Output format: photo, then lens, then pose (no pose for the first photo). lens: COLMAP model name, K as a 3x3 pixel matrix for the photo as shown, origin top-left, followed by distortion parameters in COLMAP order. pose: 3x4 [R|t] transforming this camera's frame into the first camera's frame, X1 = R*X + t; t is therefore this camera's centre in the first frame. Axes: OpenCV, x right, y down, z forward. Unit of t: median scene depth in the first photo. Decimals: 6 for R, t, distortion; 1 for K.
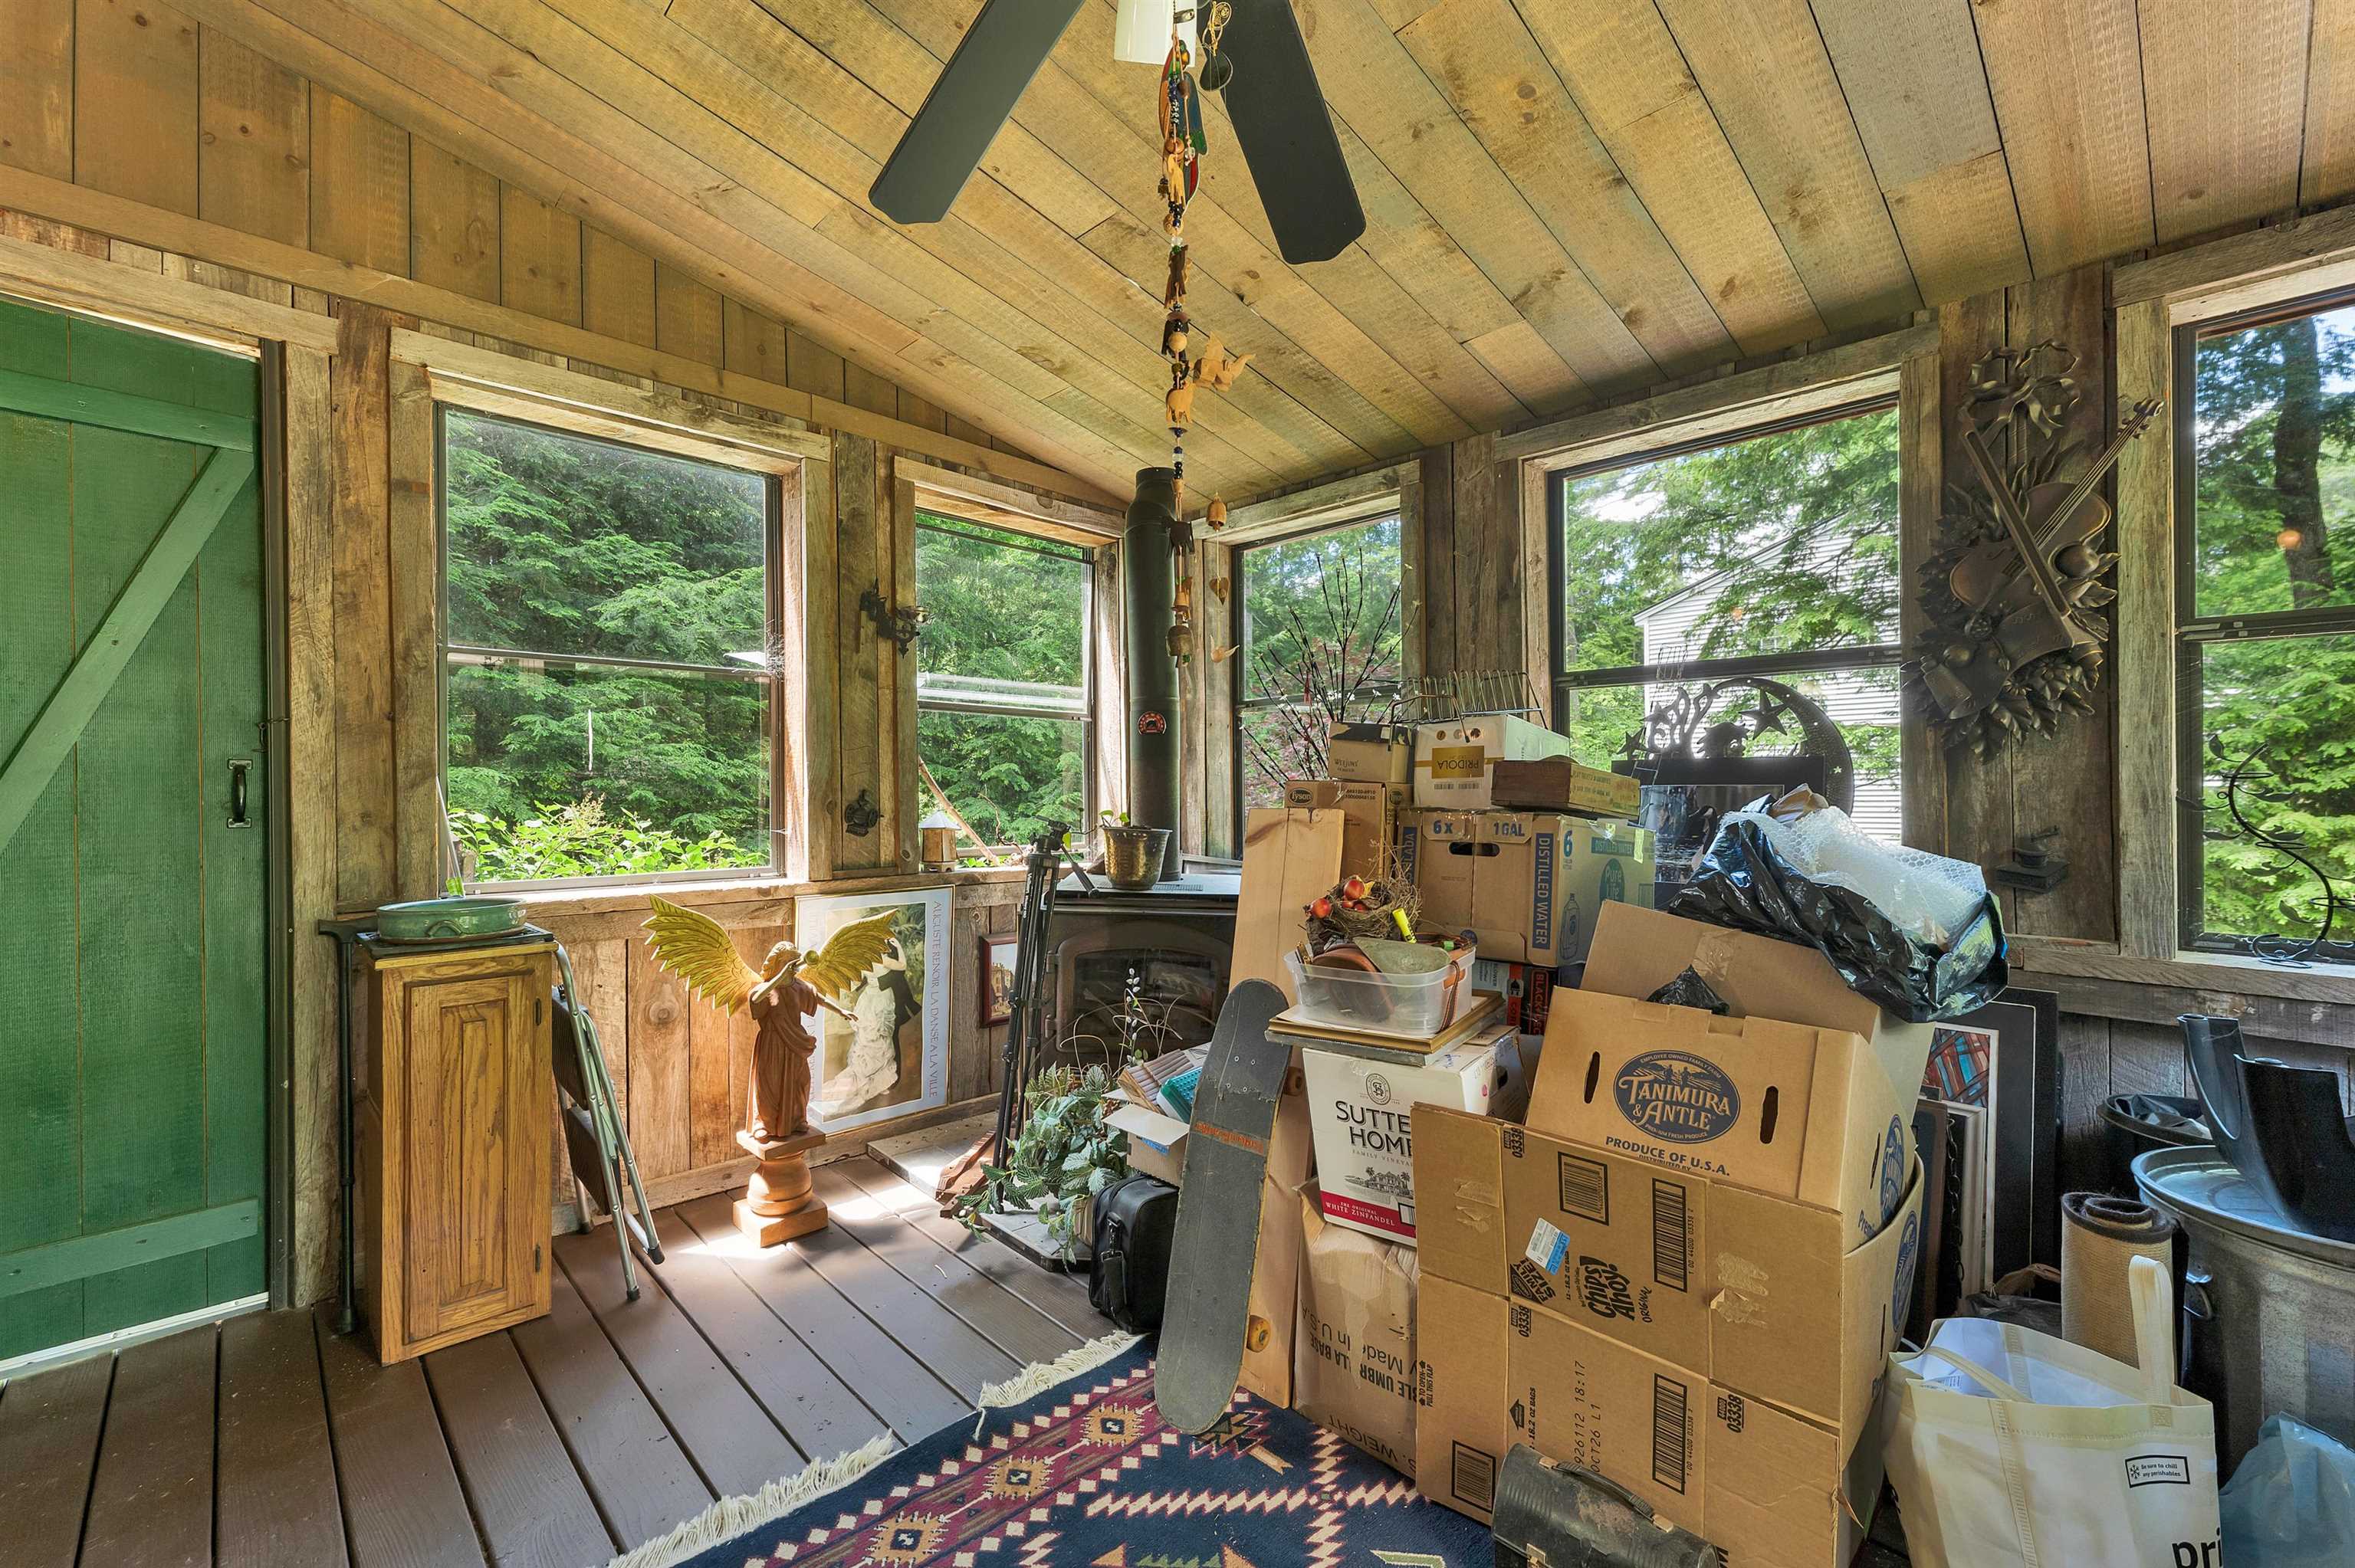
lens RADIAL K [[970.5, 0, 1159.5], [0, 970.5, 792.9], [0, 0, 1]] dist [0.000683, -0.000501]
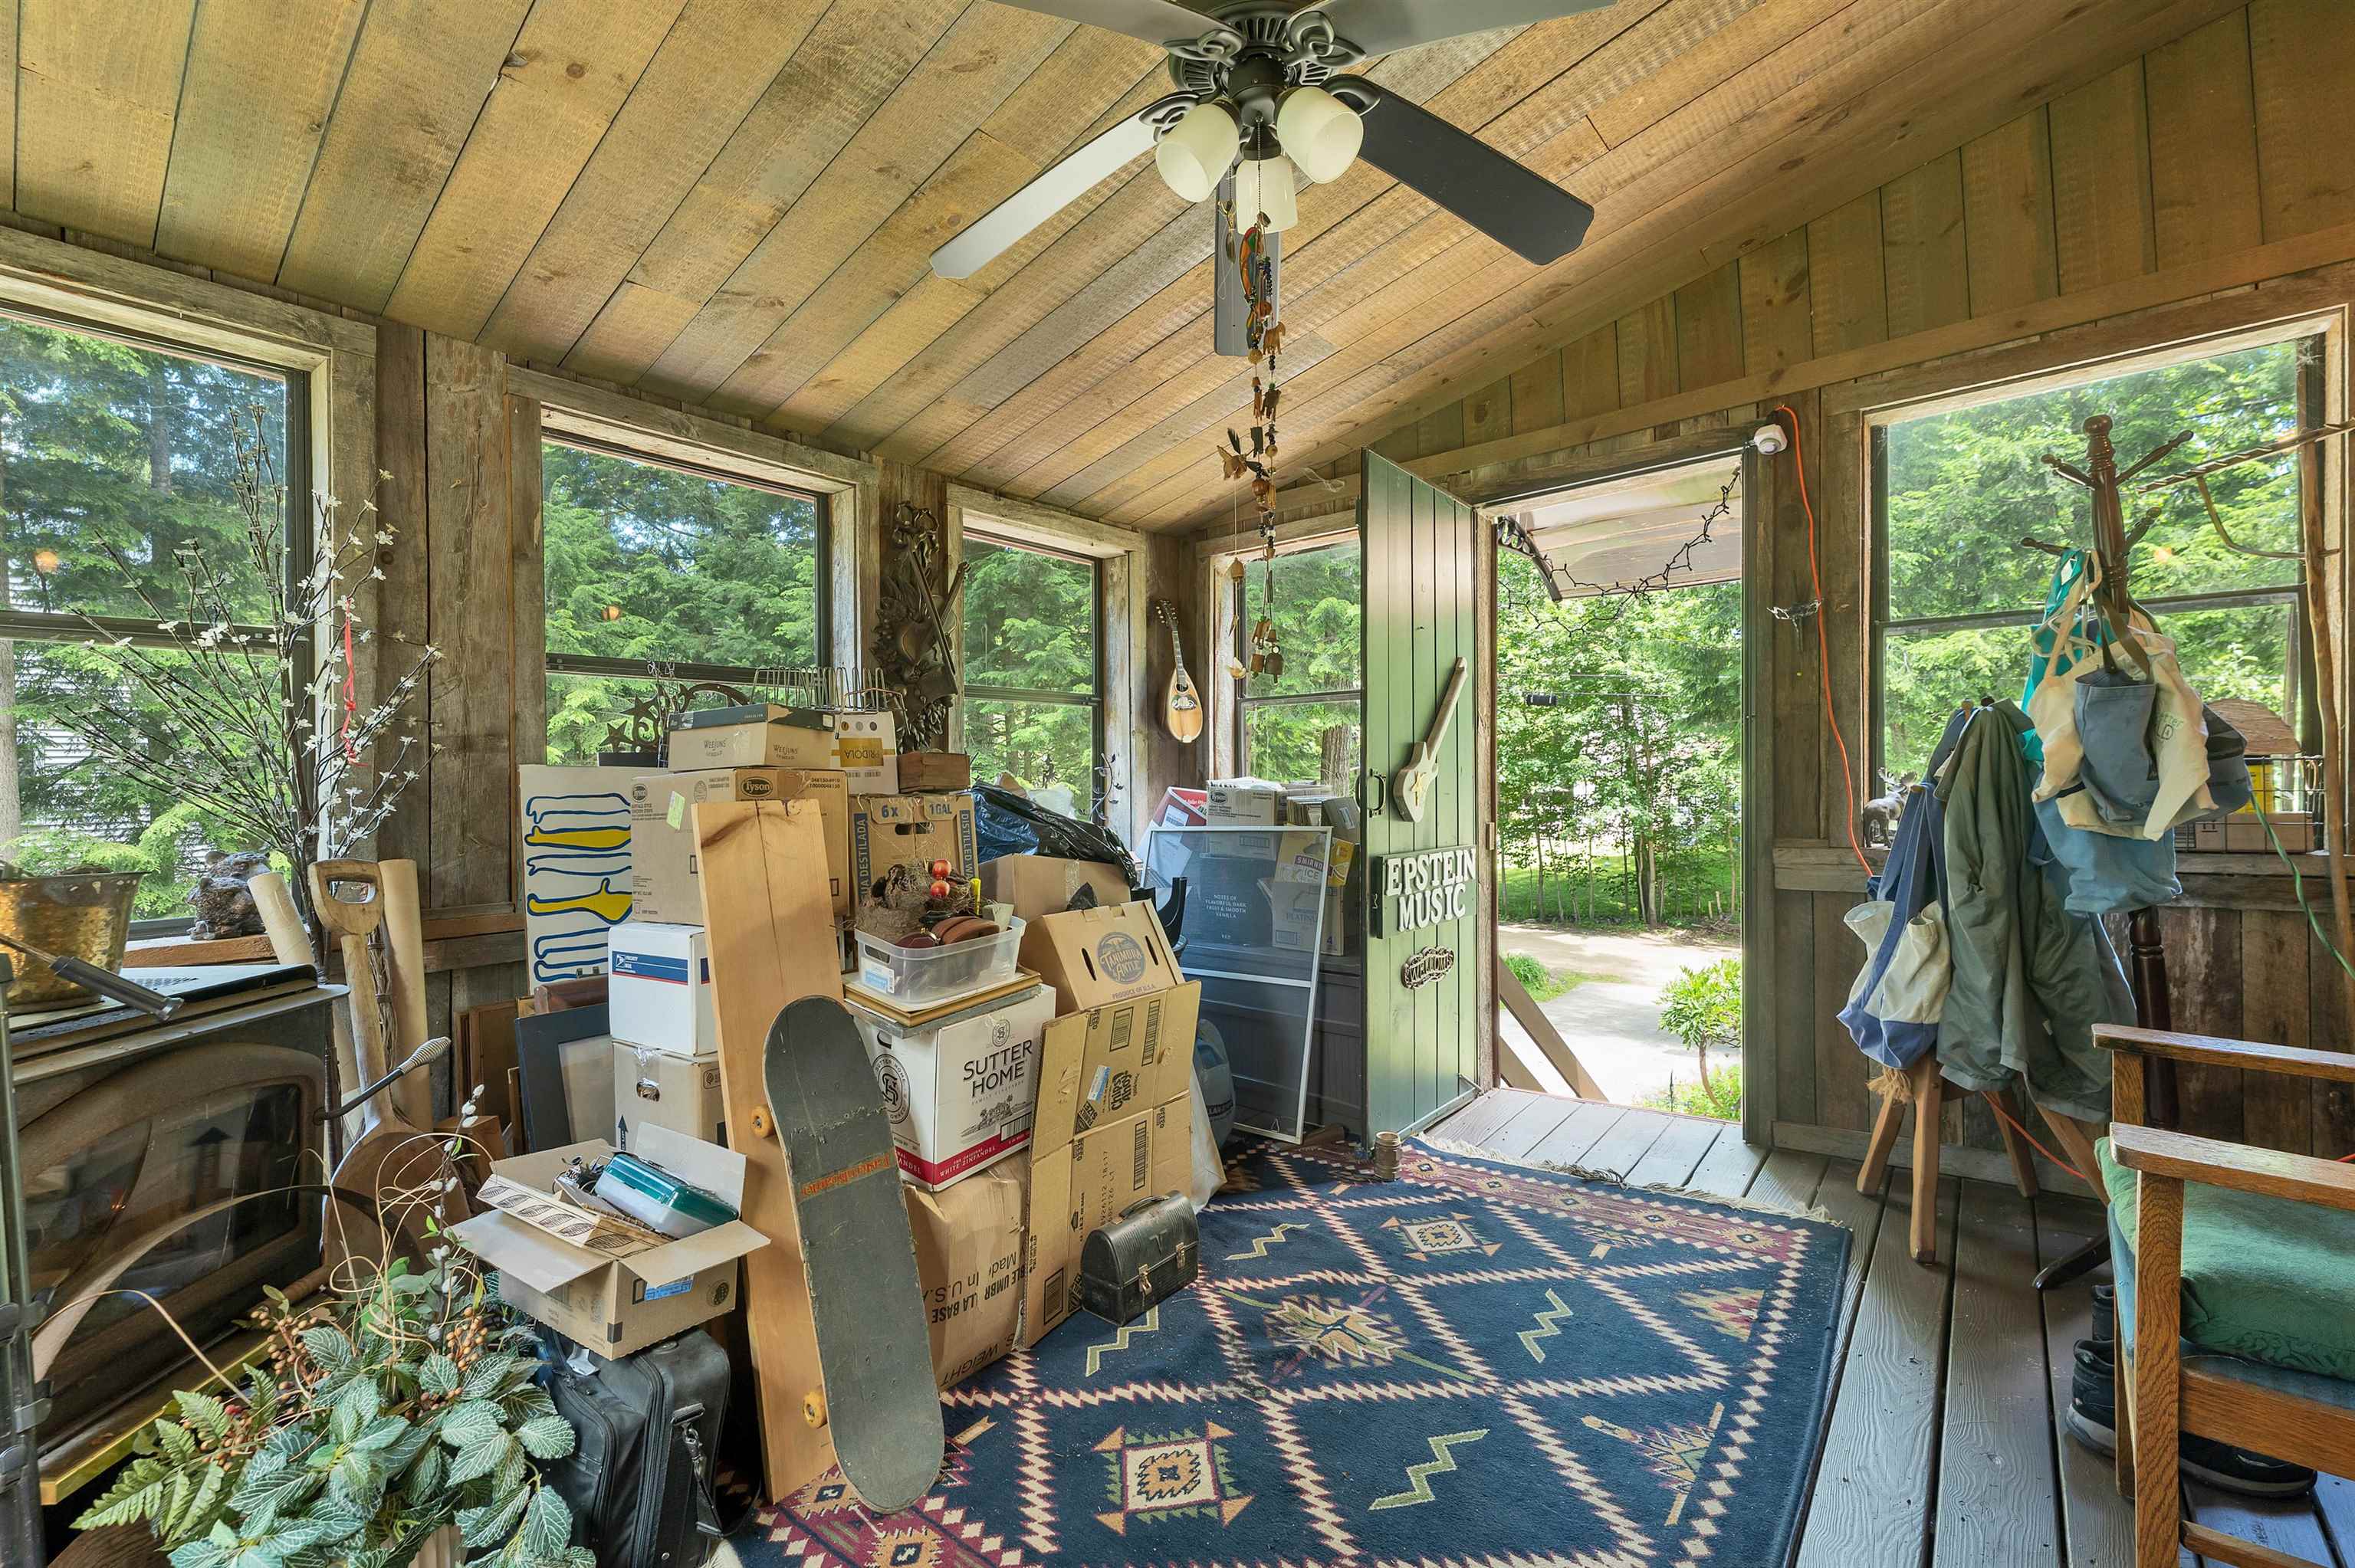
lens RADIAL K [[995.9, 0, 1169.6], [0, 995.9, 771.0], [0, 0, 1]] dist [-0.000479, -0.000220]
pose [[-0.119586, 0.006066, 0.992805, -0.889796], [0.018846, 0.999815, -0.003839, 0.000169], [-0.992645, 0.018252, -0.119678, 0.847098]]
